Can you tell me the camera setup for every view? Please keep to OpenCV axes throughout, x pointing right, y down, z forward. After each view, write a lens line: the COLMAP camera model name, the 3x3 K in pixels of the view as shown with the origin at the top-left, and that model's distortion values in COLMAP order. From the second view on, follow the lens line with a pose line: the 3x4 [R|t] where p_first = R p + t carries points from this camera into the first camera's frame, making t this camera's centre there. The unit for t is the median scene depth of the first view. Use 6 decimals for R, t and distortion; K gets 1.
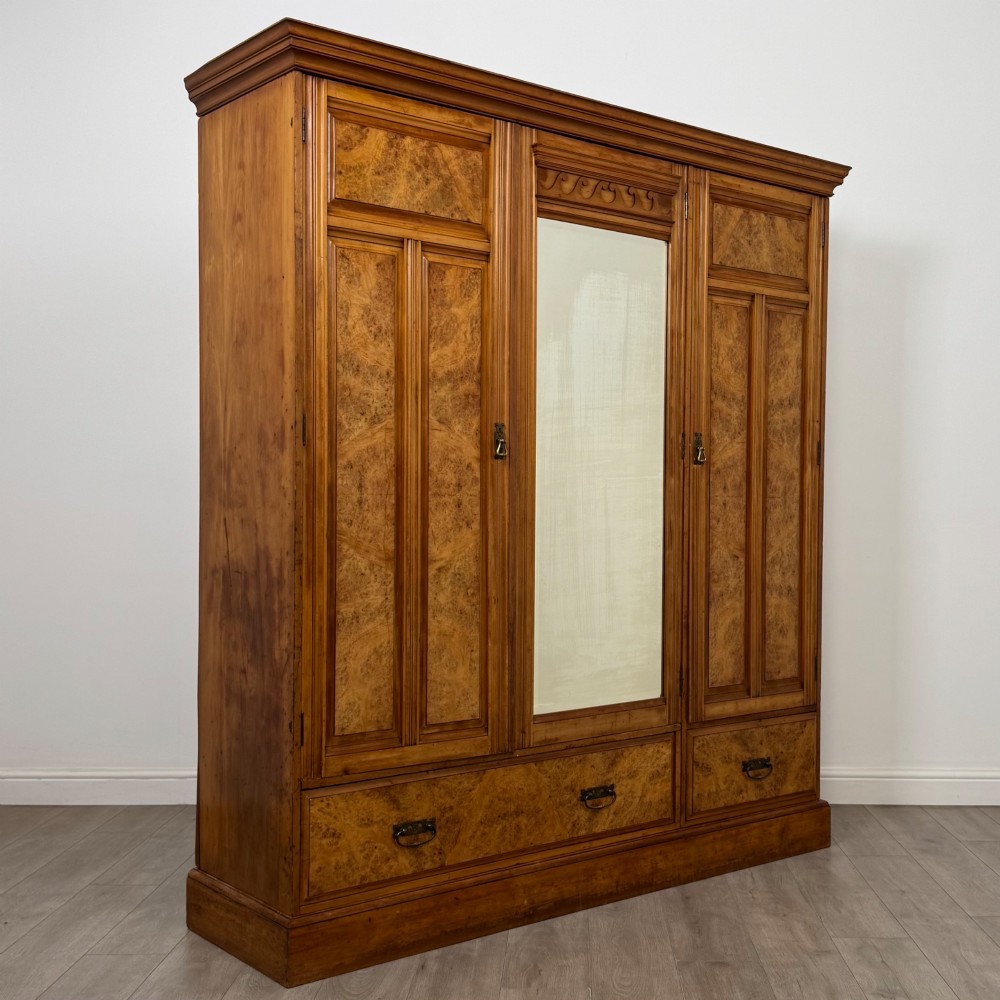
lens RADIAL K [[1146.9, 0, 498.4], [0, 1146.9, 514.0], [0, 0, 1]] dist [0.096798, -0.059830]
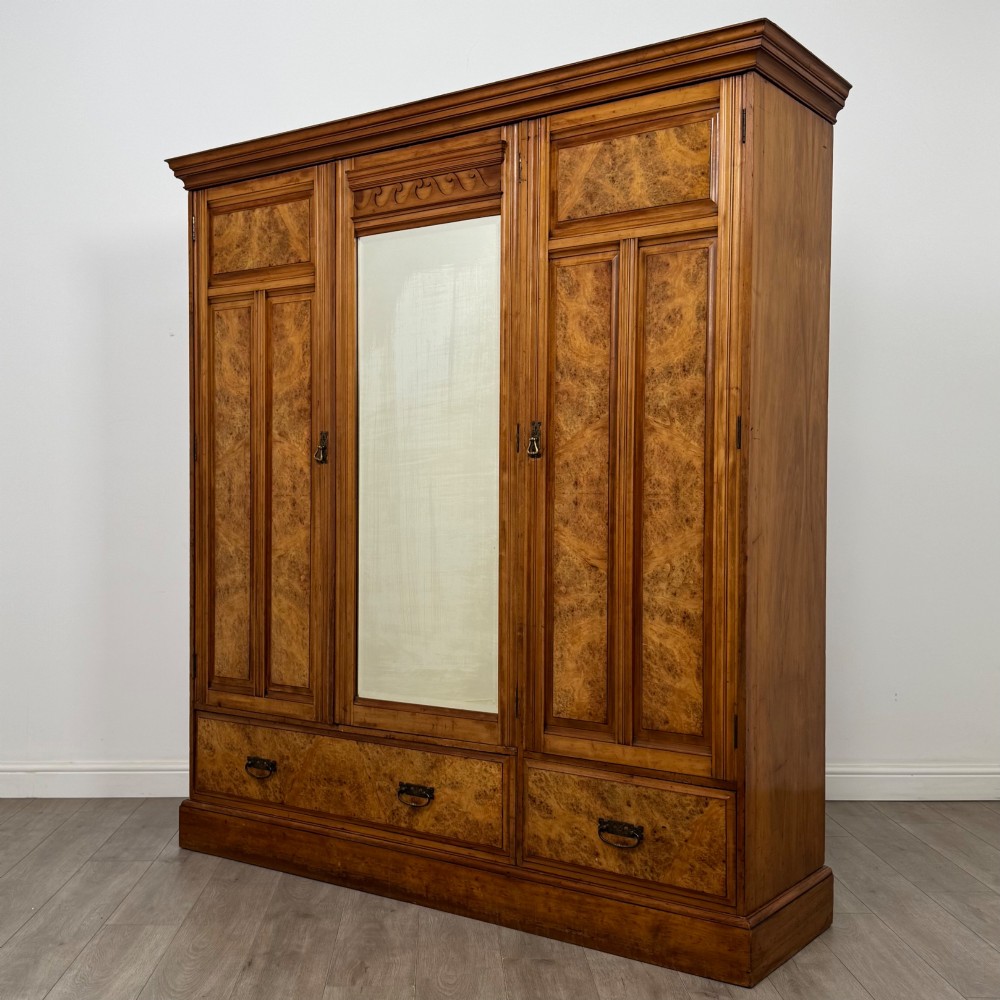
lens RADIAL K [[1146.9, 0, 498.4], [0, 1146.9, 514.0], [0, 0, 1]] dist [0.096798, -0.059830]
pose [[0.350381, 0.006311, -0.936586, 1.089476], [-0.010780, 0.999938, 0.002706, -0.002338], [0.936545, 0.009148, 0.350427, 0.741729]]
